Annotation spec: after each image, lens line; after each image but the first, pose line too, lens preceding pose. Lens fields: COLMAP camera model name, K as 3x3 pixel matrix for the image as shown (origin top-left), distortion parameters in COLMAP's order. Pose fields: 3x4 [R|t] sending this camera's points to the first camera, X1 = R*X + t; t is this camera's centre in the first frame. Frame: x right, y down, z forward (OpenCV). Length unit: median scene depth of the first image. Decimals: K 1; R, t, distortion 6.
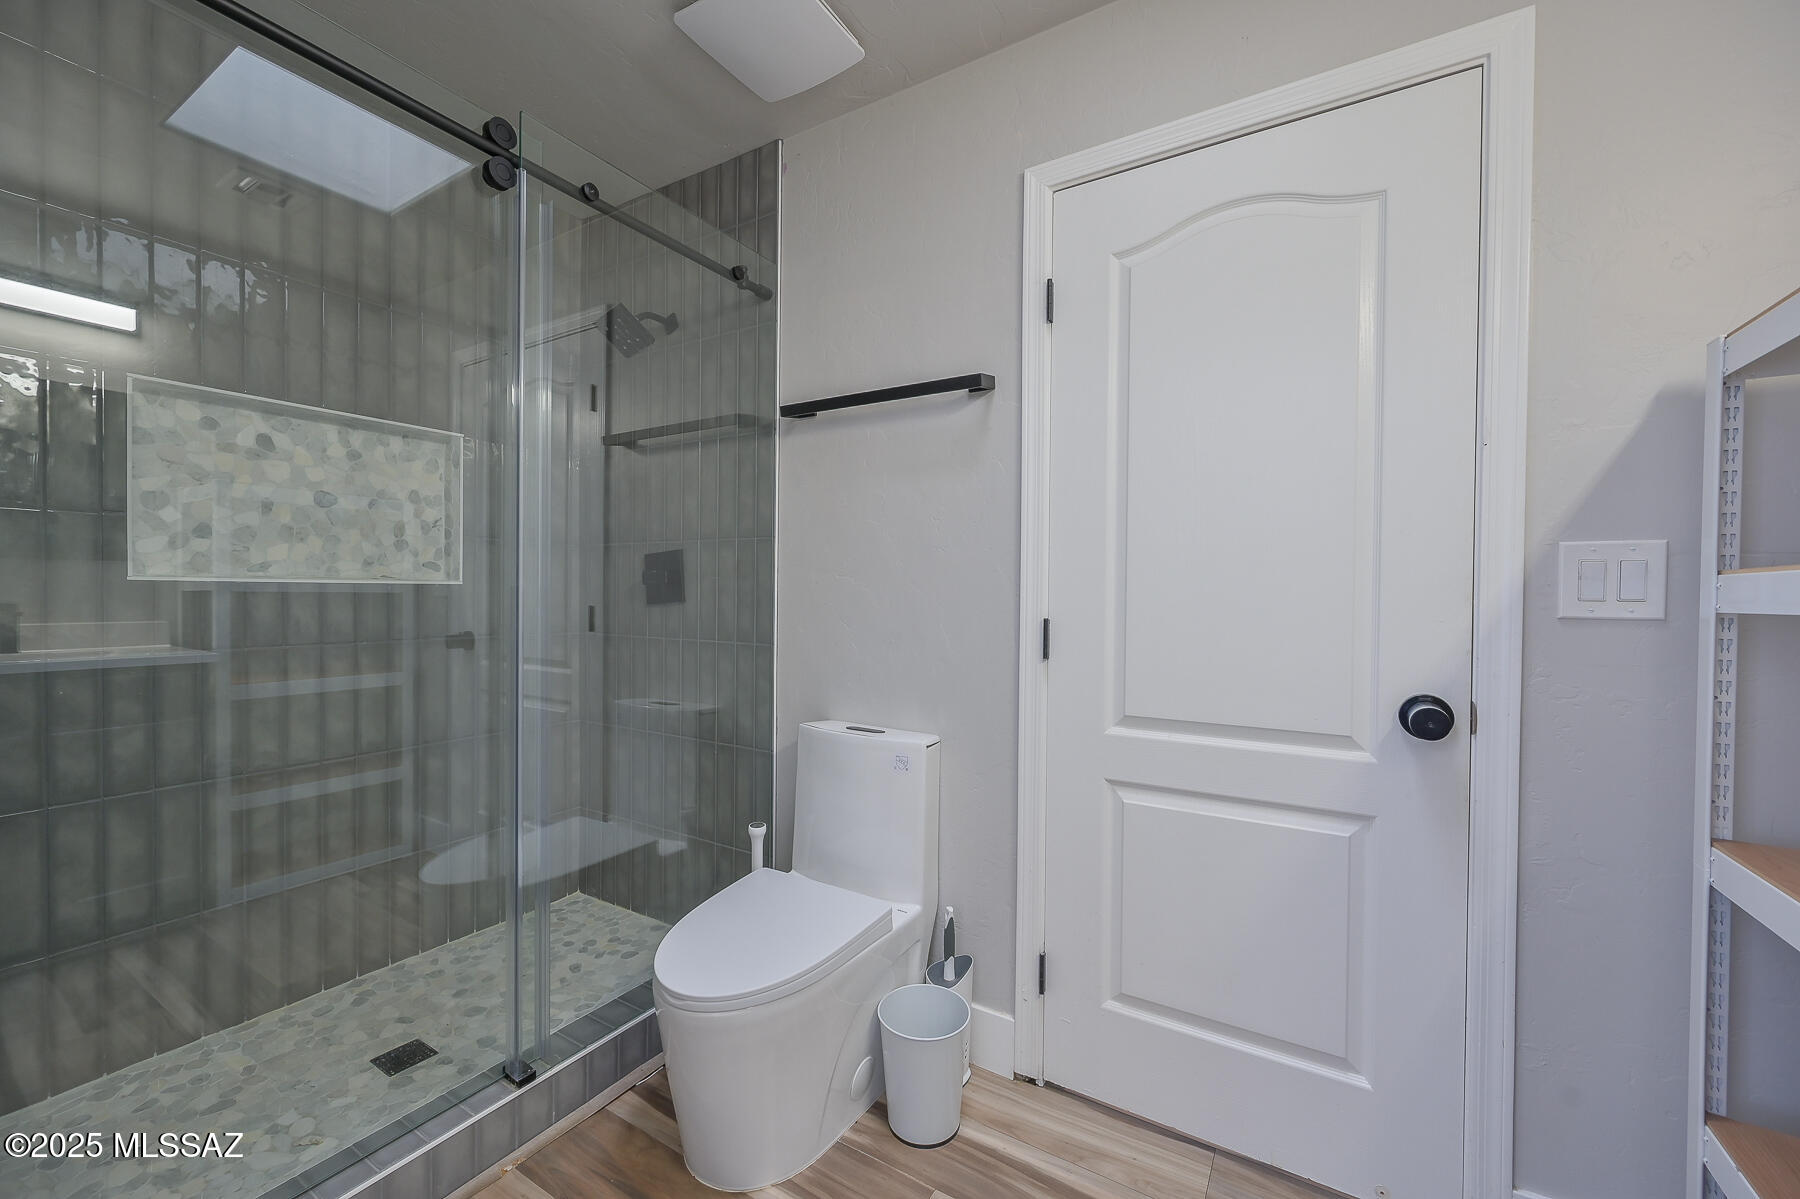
lens RADIAL K [[706.6, 0, 898.7], [0, 706.6, 597.7], [0, 0, 1]] dist [-0.001202, 0.000101]
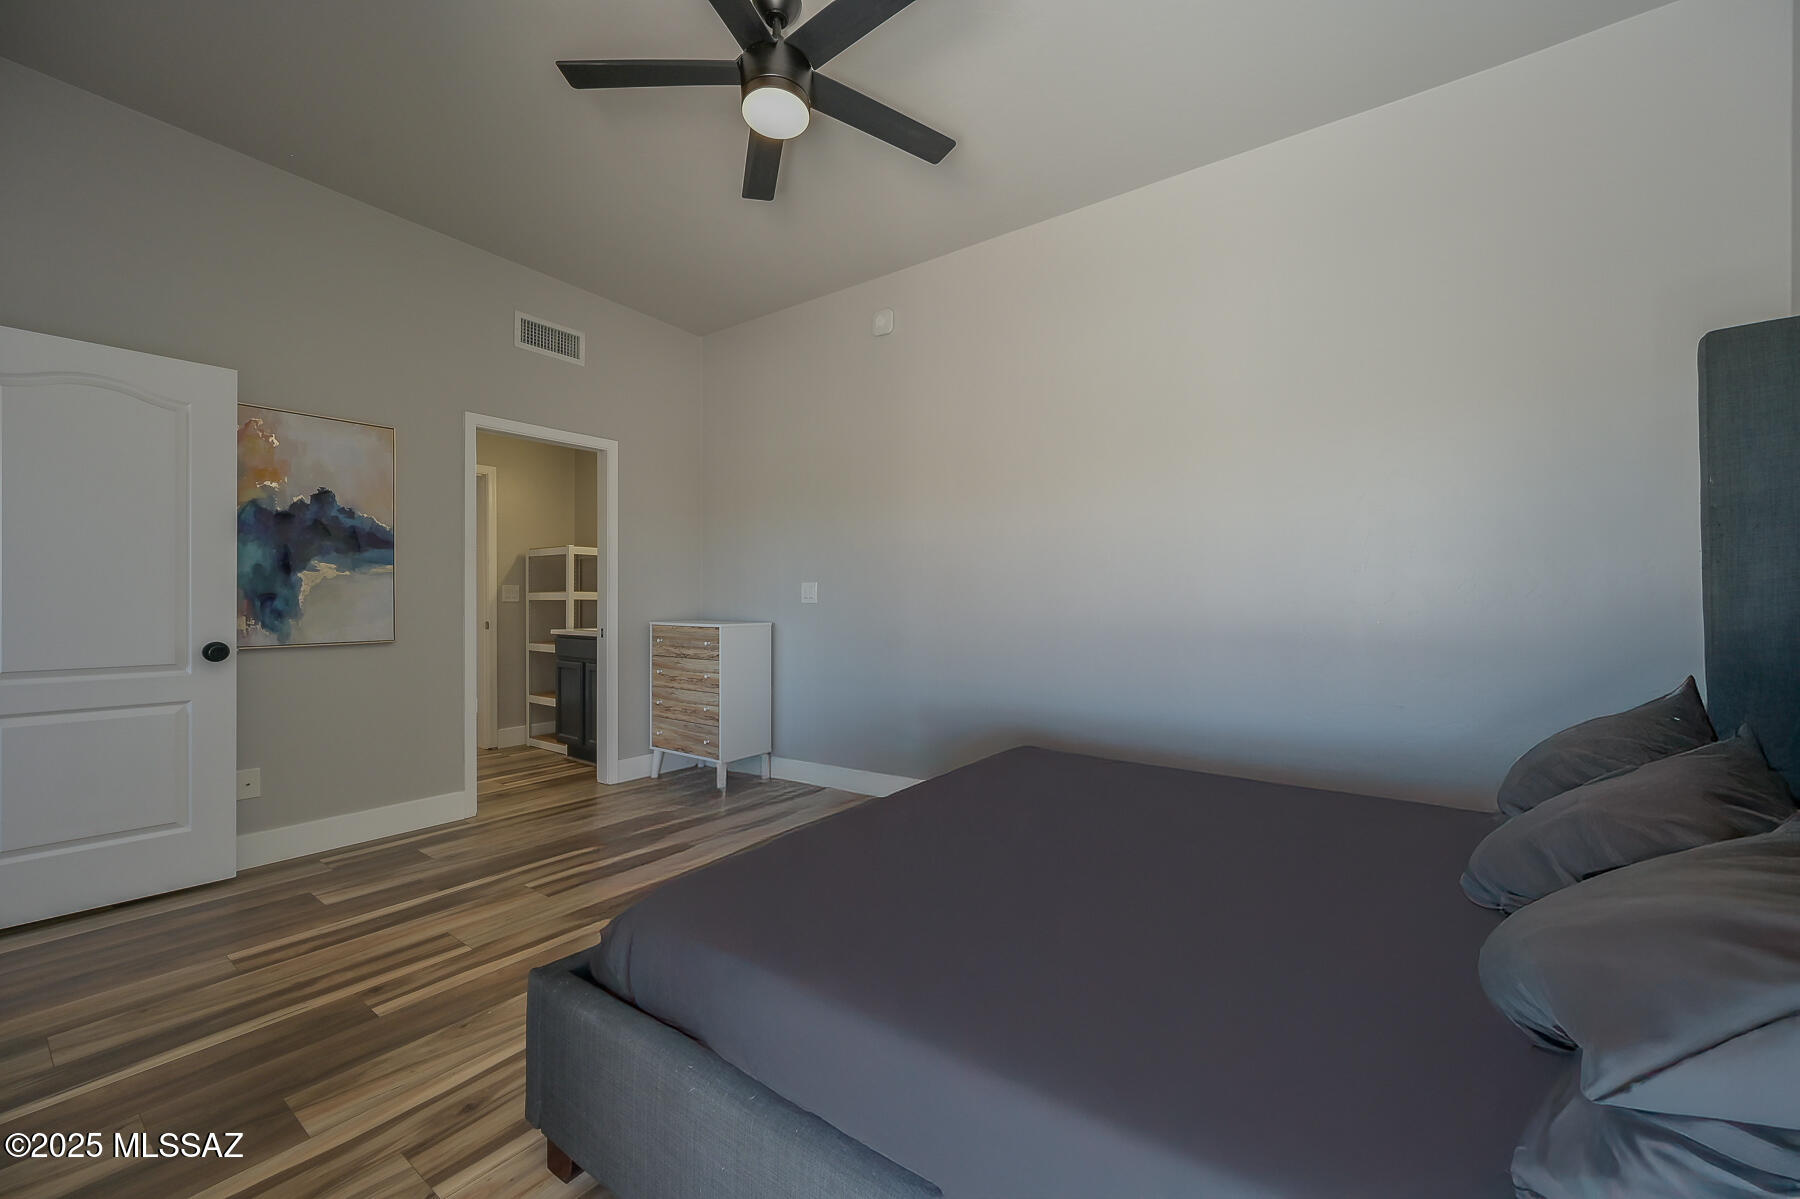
lens RADIAL K [[706.6, 0, 902.9], [0, 706.6, 601.0], [0, 0, 1]] dist [-0.001202, 0.000101]
pose [[0.091330, -0.007076, 0.995796, -2.765721], [0.007042, 0.999954, 0.006460, 0.009825], [-0.995796, 0.006422, 0.091376, -1.637041]]
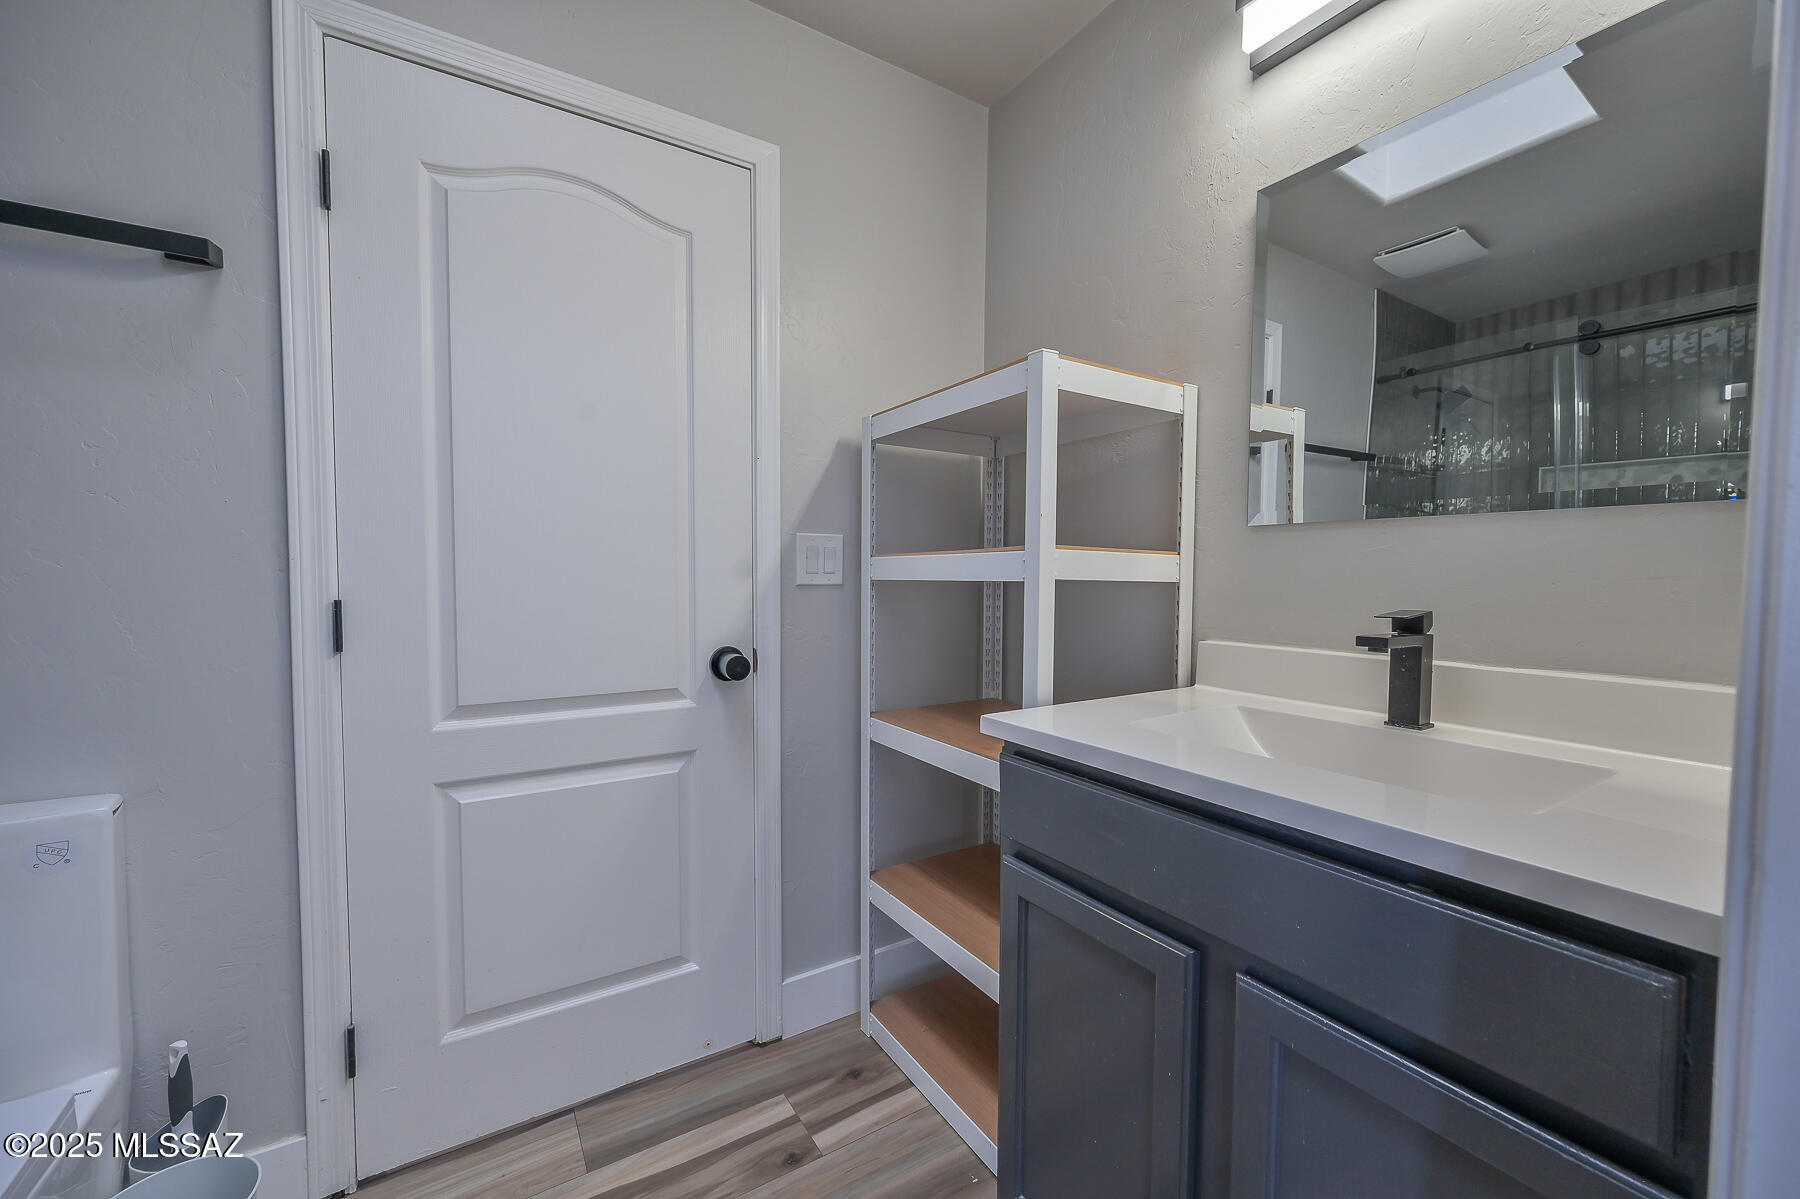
lens RADIAL K [[706.6, 0, 893.2], [0, 706.6, 596.0], [0, 0, 1]] dist [-0.001202, 0.000101]
pose [[0.455222, -0.034954, 0.889692, -0.226683], [0.003185, 0.999287, 0.037629, -0.002540], [-0.890372, -0.014296, 0.455008, 0.126072]]
